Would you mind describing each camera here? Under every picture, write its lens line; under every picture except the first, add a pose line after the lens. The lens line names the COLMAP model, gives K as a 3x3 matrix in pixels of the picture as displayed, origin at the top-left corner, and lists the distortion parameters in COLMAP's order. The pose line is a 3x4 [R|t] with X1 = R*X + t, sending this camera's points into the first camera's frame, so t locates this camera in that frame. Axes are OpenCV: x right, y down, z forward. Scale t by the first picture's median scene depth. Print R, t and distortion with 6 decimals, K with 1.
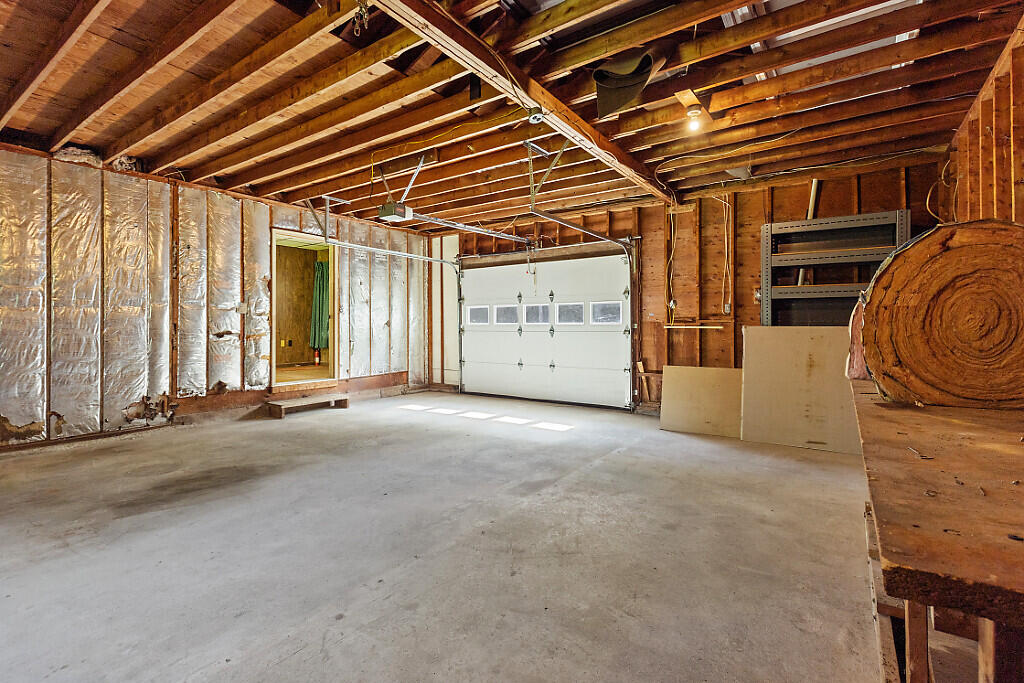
lens RADIAL K [[487.8, 0, 508.2], [0, 487.8, 331.6], [0, 0, 1]] dist [0.014598, -0.002242]
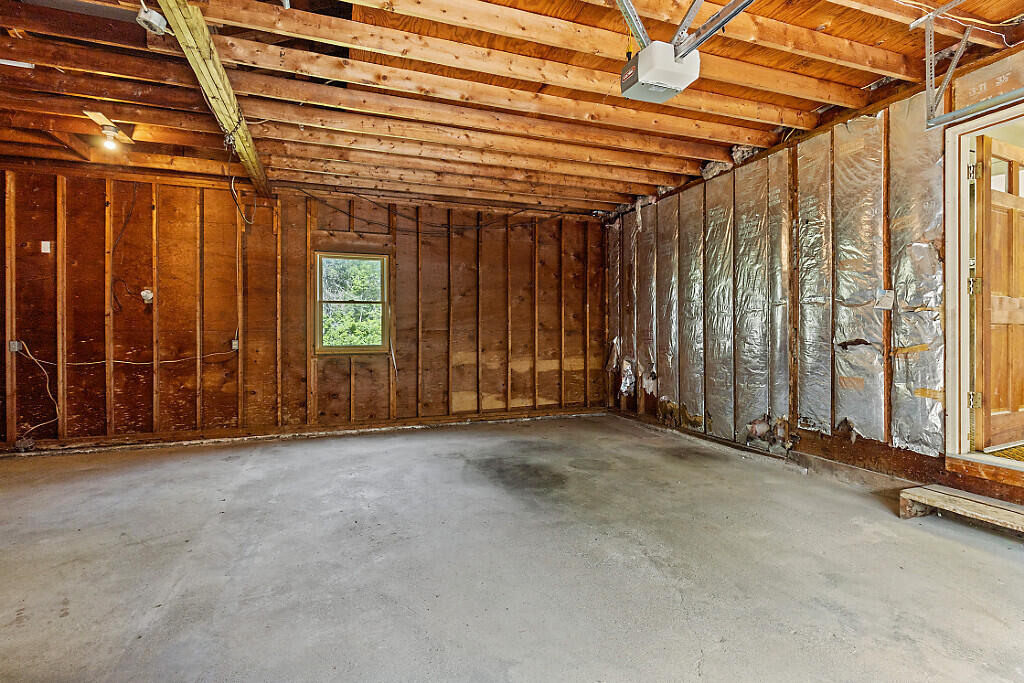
lens RADIAL K [[487.8, 0, 508.9], [0, 487.8, 341.0], [0, 0, 1]] dist [0.014598, -0.002242]
pose [[-0.581707, 0.016726, -0.813226, 0.337885], [-0.000514, 0.999781, 0.020931, -0.022008], [0.813398, 0.012593, -0.581571, 1.882840]]
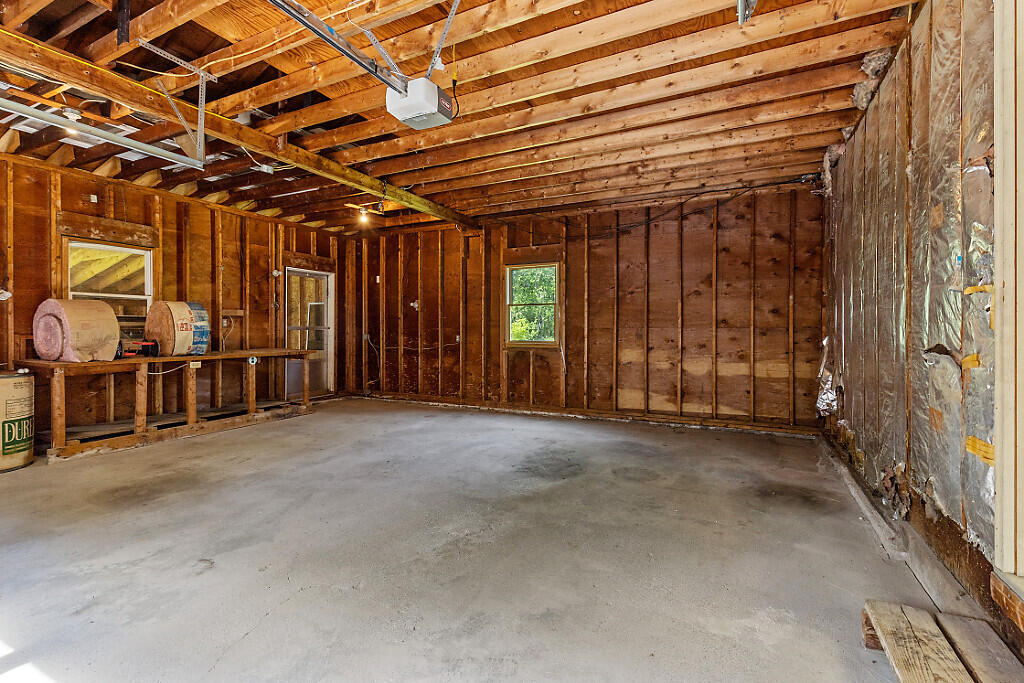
lens RADIAL K [[487.8, 0, 515.5], [0, 487.8, 333.5], [0, 0, 1]] dist [0.014598, -0.002242]
pose [[-0.991606, -0.001326, -0.129288, -0.454612], [-0.002647, 0.999946, 0.010045, -0.019779], [0.129268, 0.010303, -0.991556, 2.496239]]
